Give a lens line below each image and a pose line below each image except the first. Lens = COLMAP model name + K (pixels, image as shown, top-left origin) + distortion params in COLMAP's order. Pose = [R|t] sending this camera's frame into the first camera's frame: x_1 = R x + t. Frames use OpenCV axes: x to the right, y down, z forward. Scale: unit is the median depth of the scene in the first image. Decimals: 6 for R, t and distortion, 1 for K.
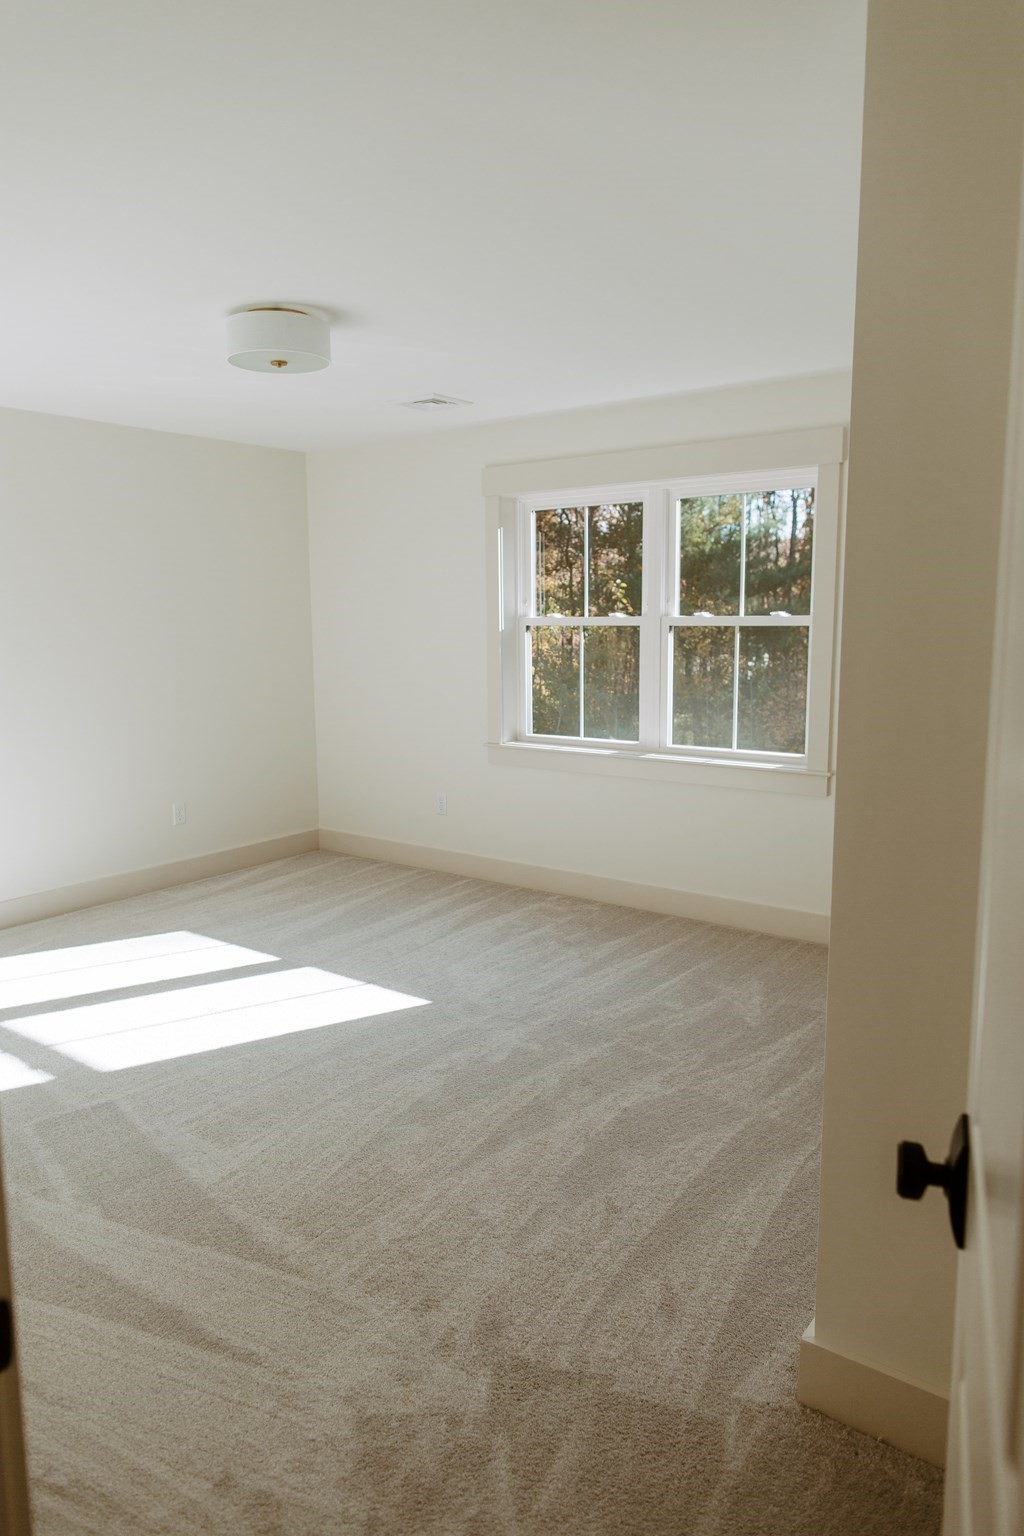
lens RADIAL K [[1040.1, 0, 514.6], [0, 1040.1, 771.3], [0, 0, 1]] dist [0.003963, 0.003761]
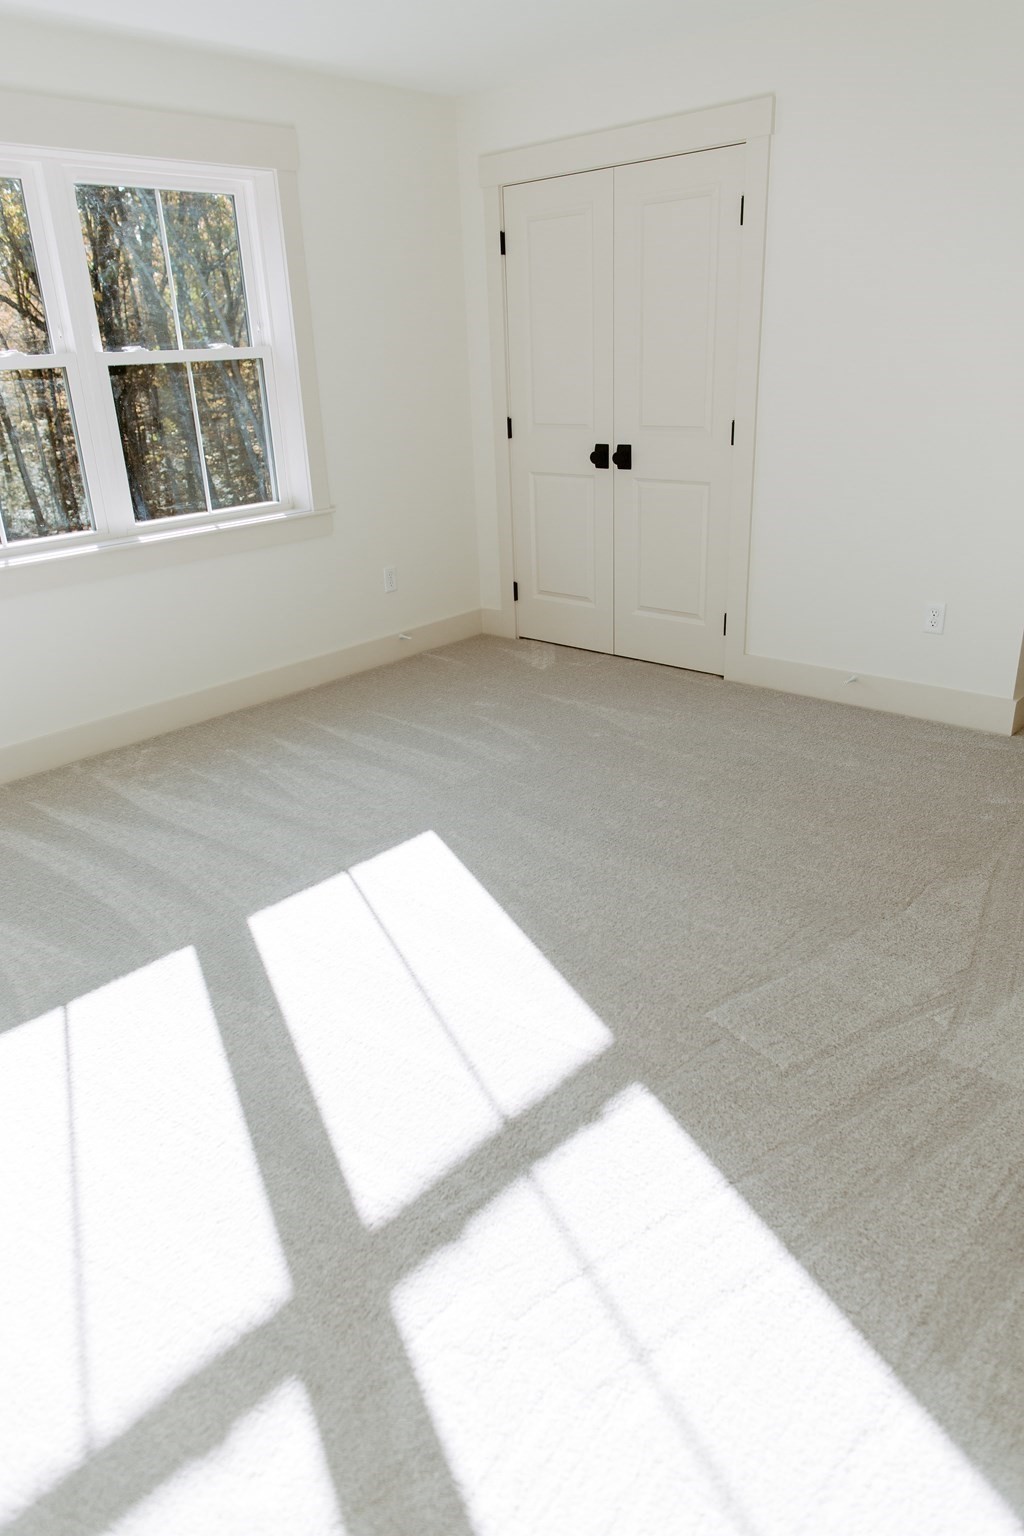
lens RADIAL K [[1040.1, 0, 509.2], [0, 1040.1, 772.8], [0, 0, 1]] dist [0.003963, 0.003761]
pose [[0.076950, -0.371002, 0.925439, -0.693669], [0.186202, 0.917208, 0.352219, -0.084822], [-0.979494, 0.145215, 0.139660, 0.686449]]
